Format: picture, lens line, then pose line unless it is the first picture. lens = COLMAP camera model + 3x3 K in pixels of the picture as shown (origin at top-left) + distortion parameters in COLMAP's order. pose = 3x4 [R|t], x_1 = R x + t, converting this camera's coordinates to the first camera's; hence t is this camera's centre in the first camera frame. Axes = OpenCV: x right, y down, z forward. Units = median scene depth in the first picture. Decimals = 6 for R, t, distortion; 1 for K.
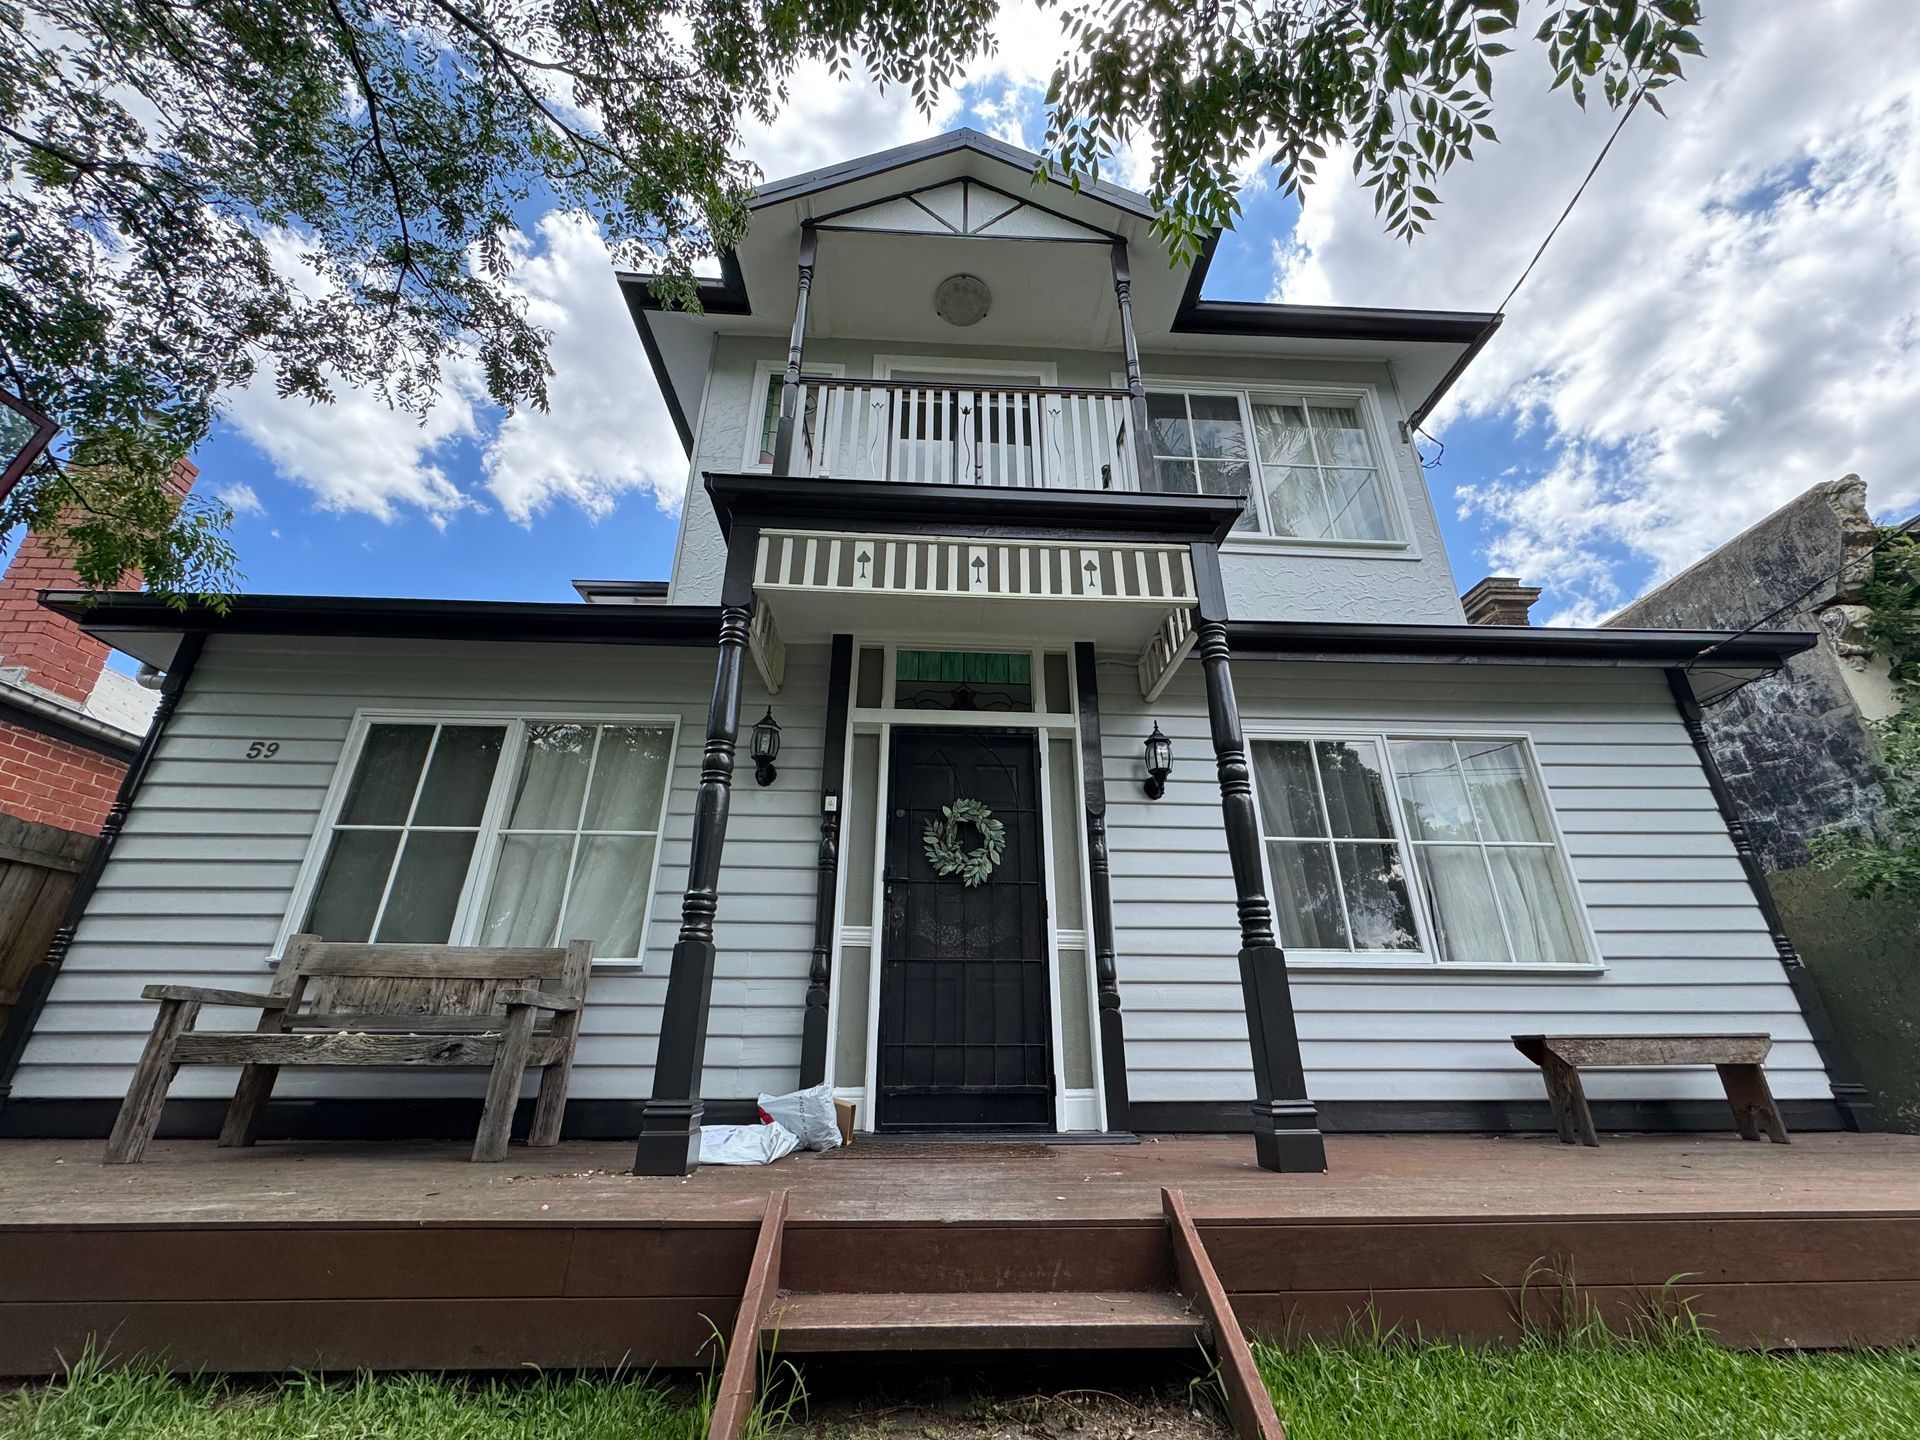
lens RADIAL K [[760.6, 0, 959.7], [0, 760.6, 720.7], [0, 0, 1]] dist [0.001279, 0.000433]
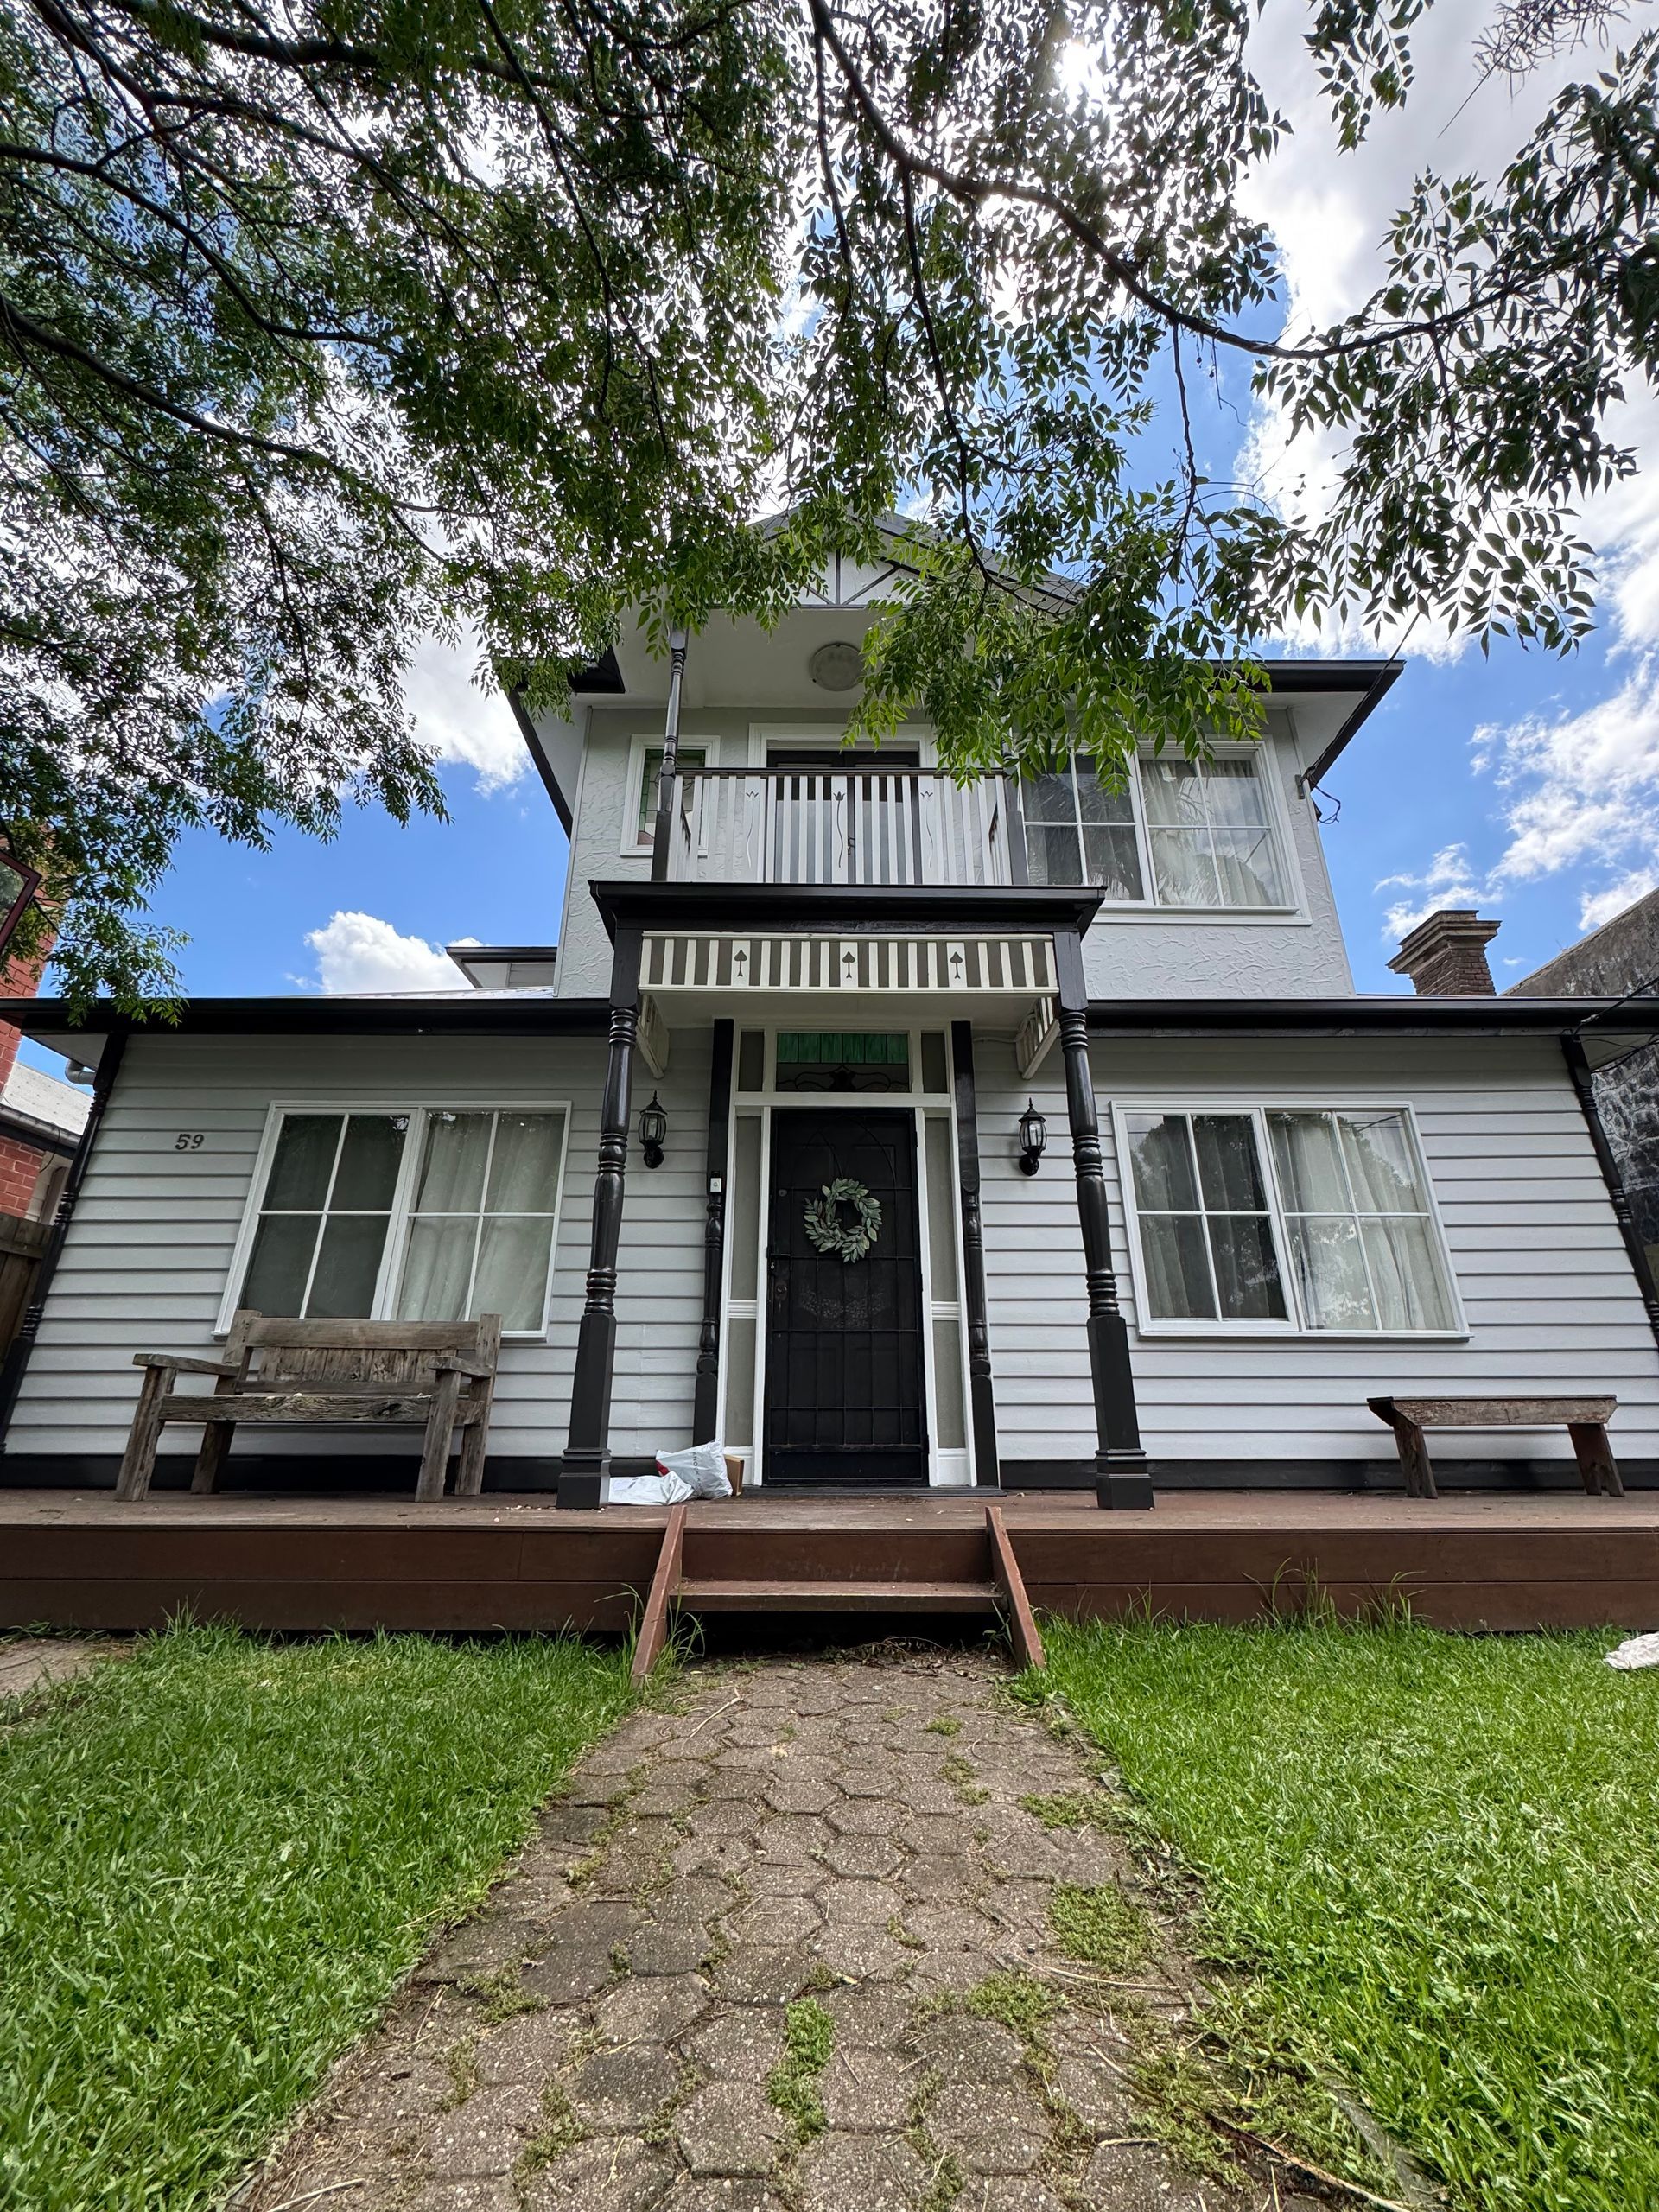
lens RADIAL K [[876.3, 0, 830.8], [0, 876.3, 1101.1], [0, 0, 1]] dist [0.001279, 0.000433]
pose [[0.999030, -0.016690, -0.040743, 0.045213], [0.018367, 0.998984, 0.041146, -0.059152], [0.040015, -0.041854, 0.998322, -0.219416]]
